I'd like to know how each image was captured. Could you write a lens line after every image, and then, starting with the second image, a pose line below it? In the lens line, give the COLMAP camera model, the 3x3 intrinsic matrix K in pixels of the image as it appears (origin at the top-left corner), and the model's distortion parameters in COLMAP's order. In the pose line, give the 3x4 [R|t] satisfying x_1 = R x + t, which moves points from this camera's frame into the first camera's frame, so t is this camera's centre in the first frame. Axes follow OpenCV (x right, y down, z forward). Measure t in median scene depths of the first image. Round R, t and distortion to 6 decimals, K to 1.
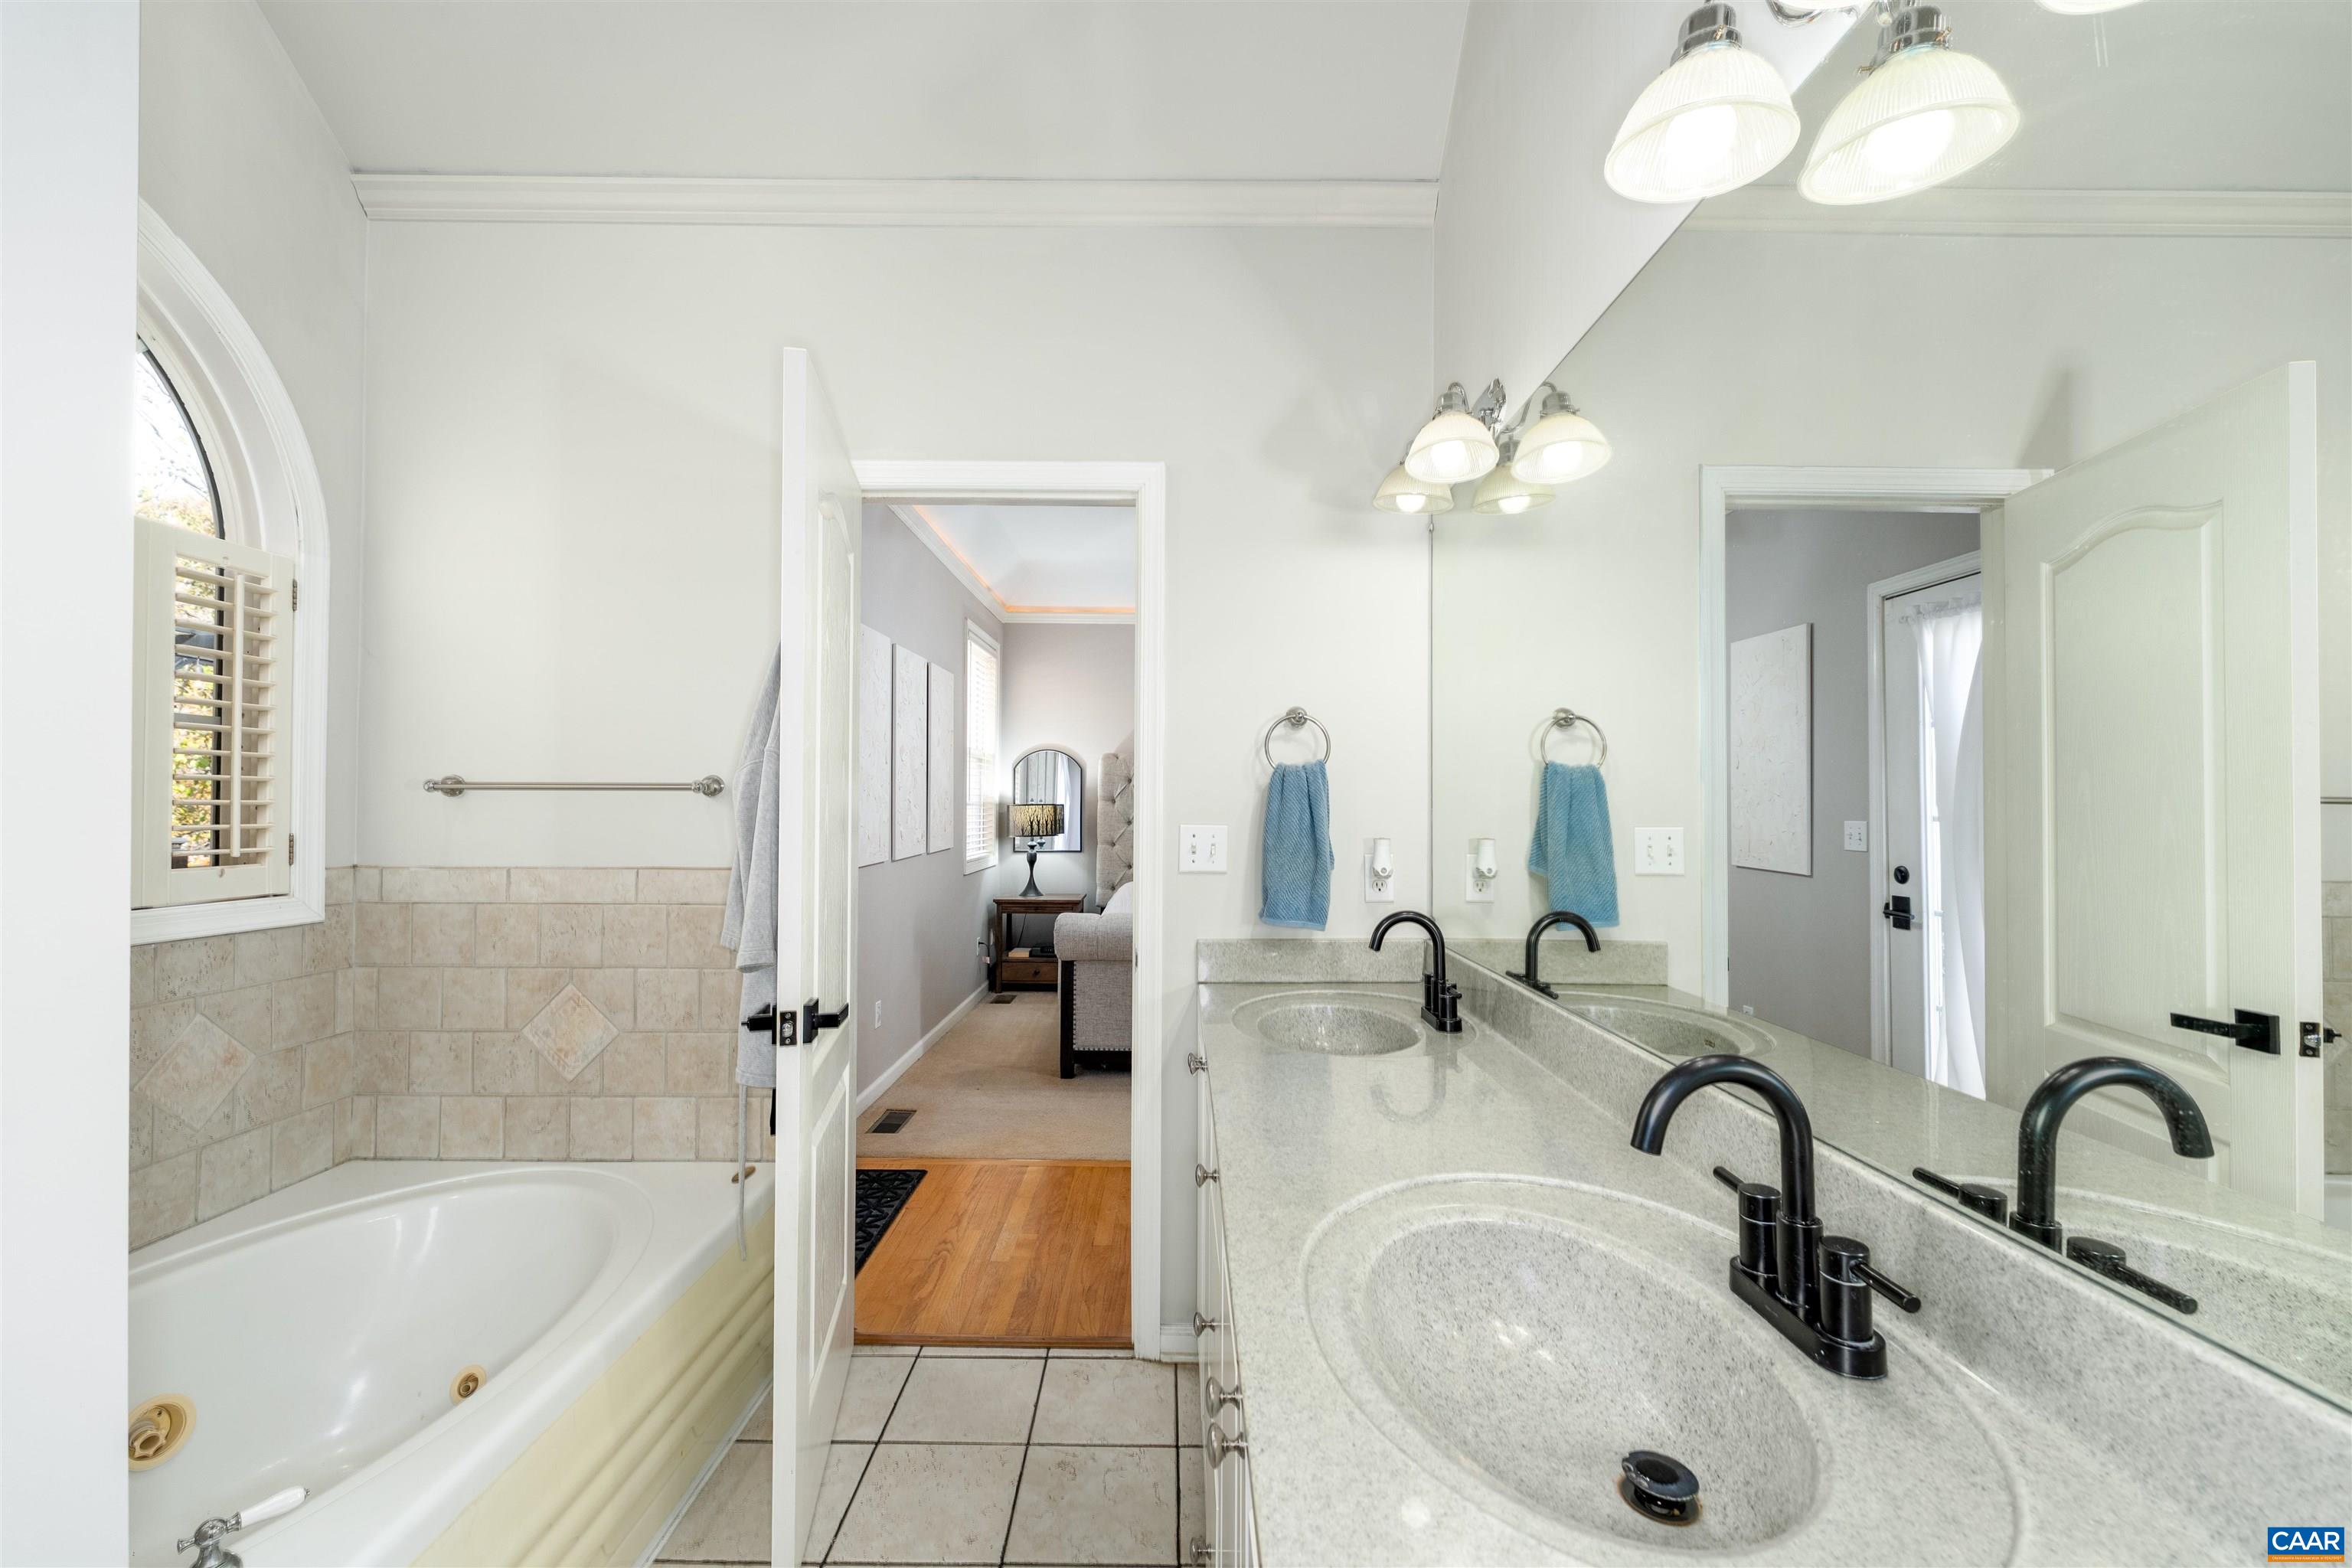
lens RADIAL K [[931.7, 0, 1182.1], [0, 931.7, 789.8], [0, 0, 1]] dist [0.001314, -0.001228]
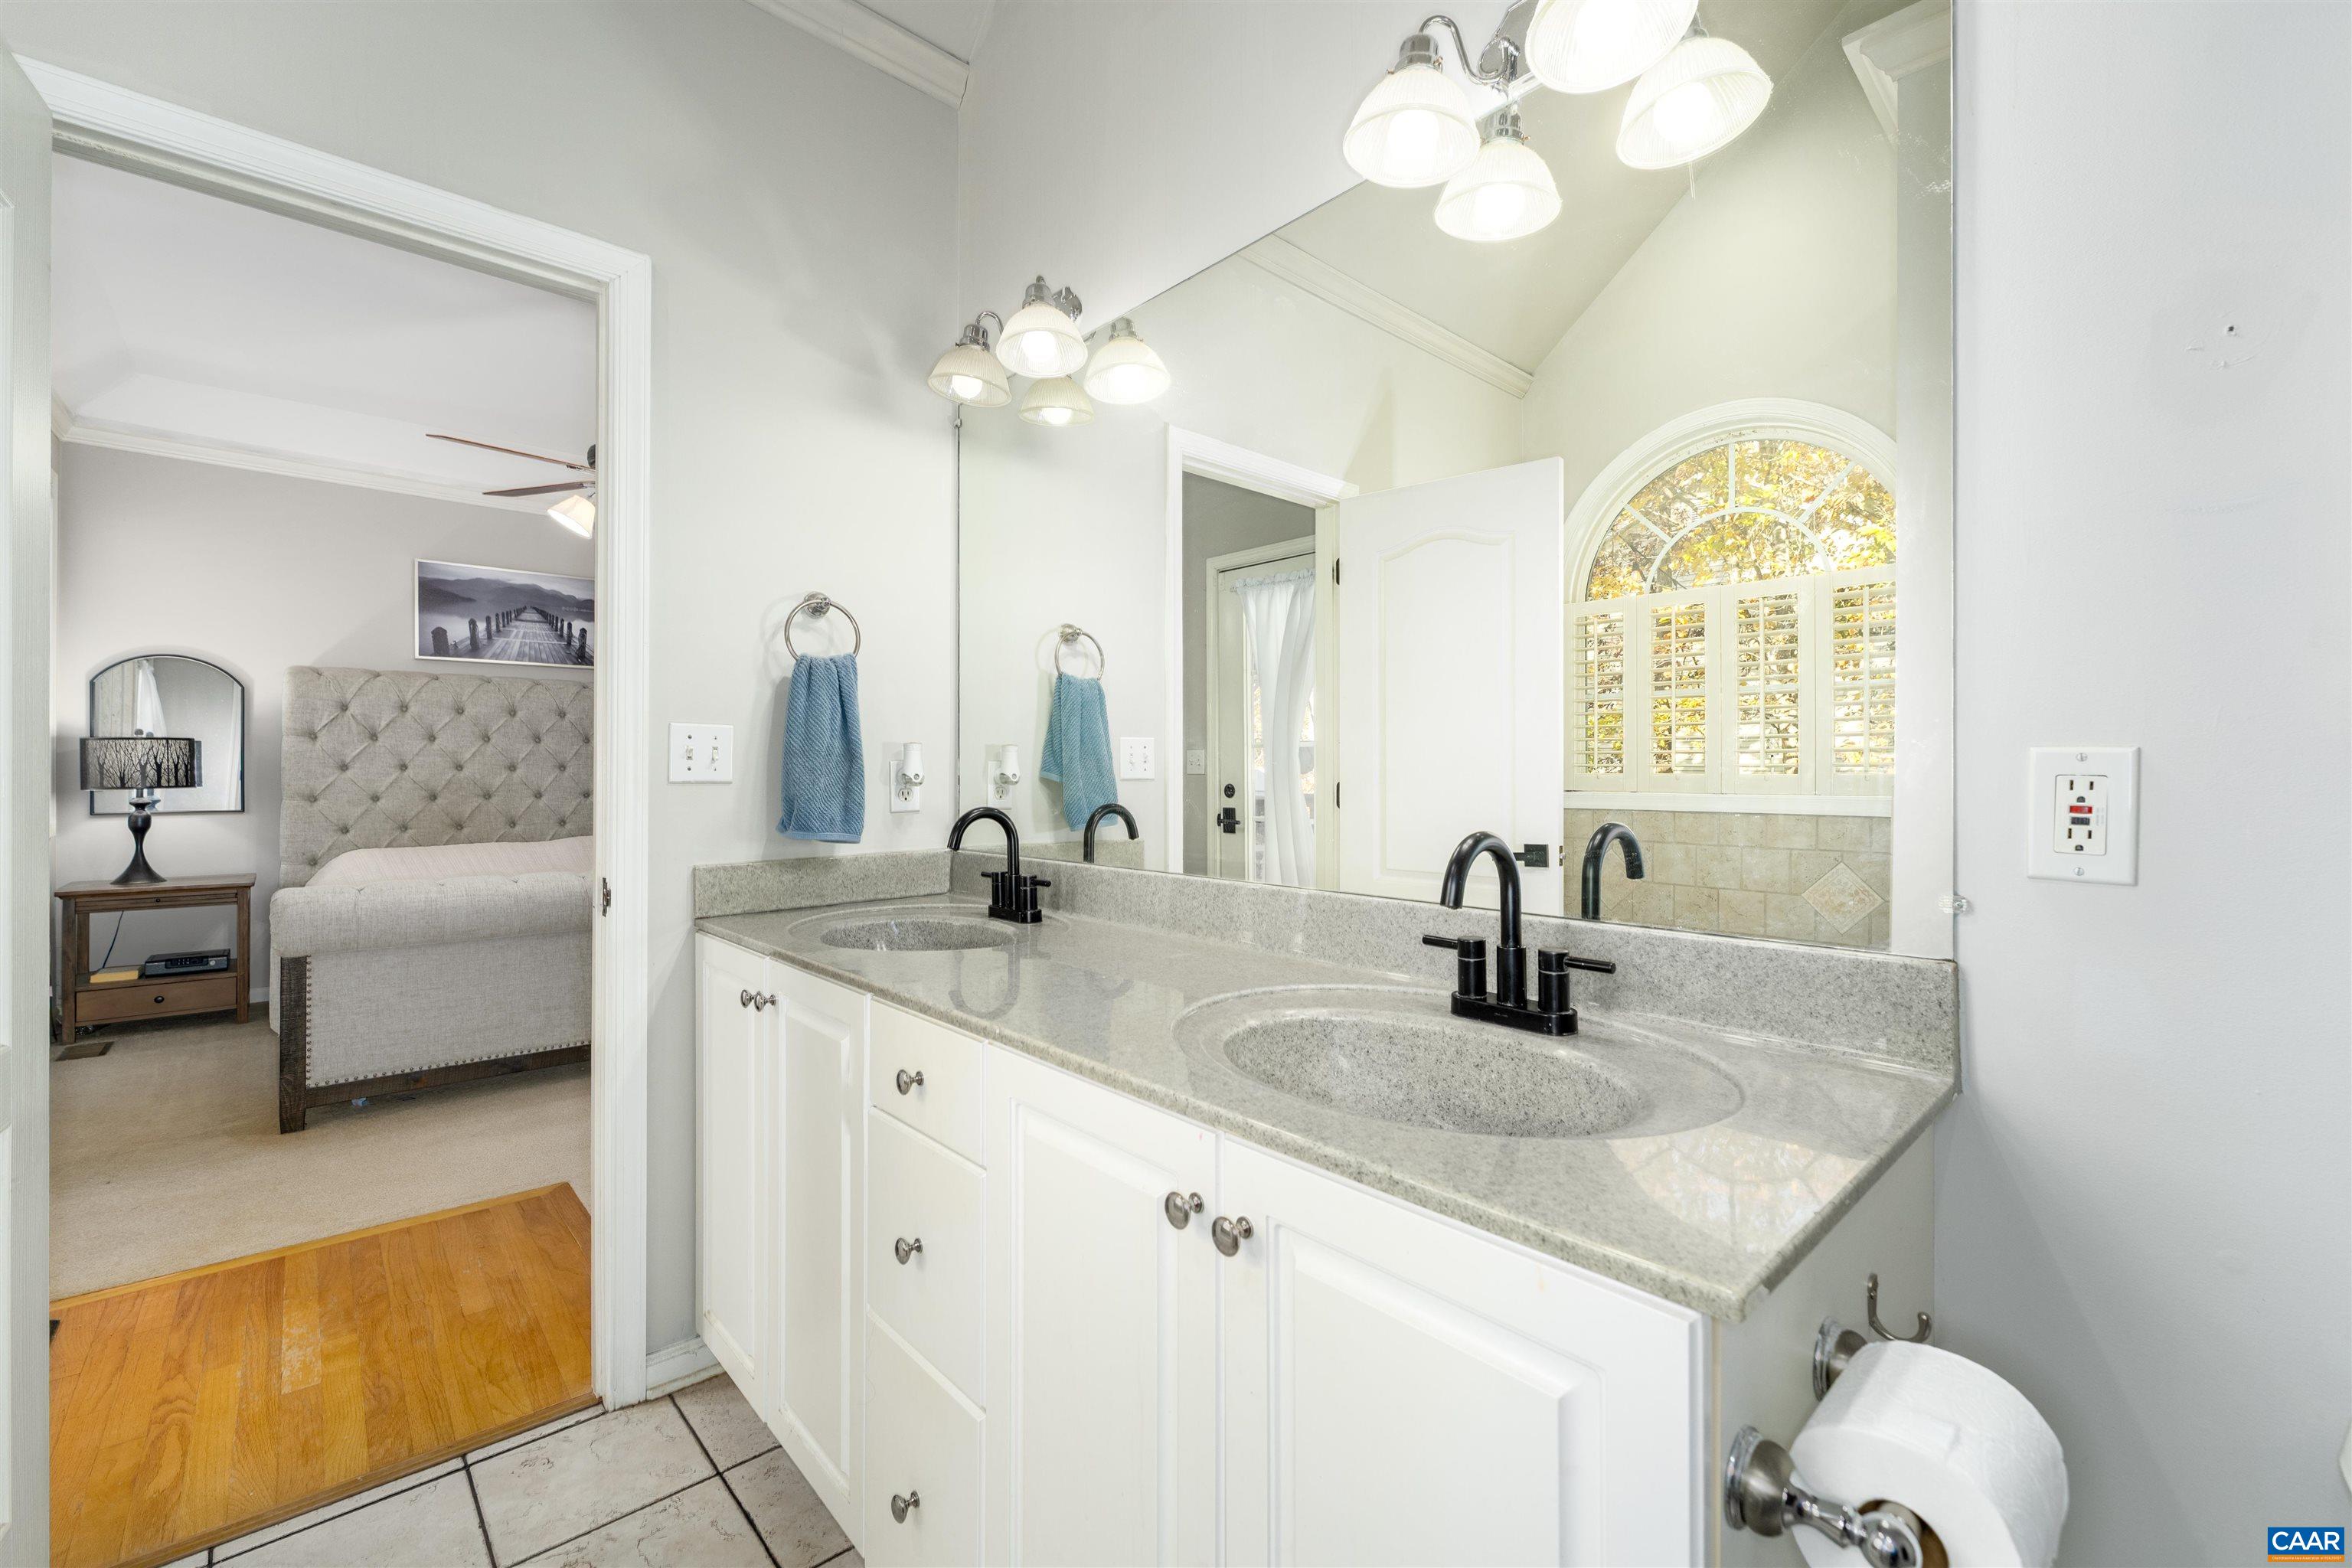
lens RADIAL K [[973.9, 0, 1183.1], [0, 973.9, 770.2], [0, 0, 1]] dist [0.000241, -0.001866]
pose [[0.736334, -0.003587, 0.676609, -0.244695], [-0.007976, 0.999870, 0.013981, 0.063120], [-0.676572, -0.015691, 0.736210, 0.091796]]
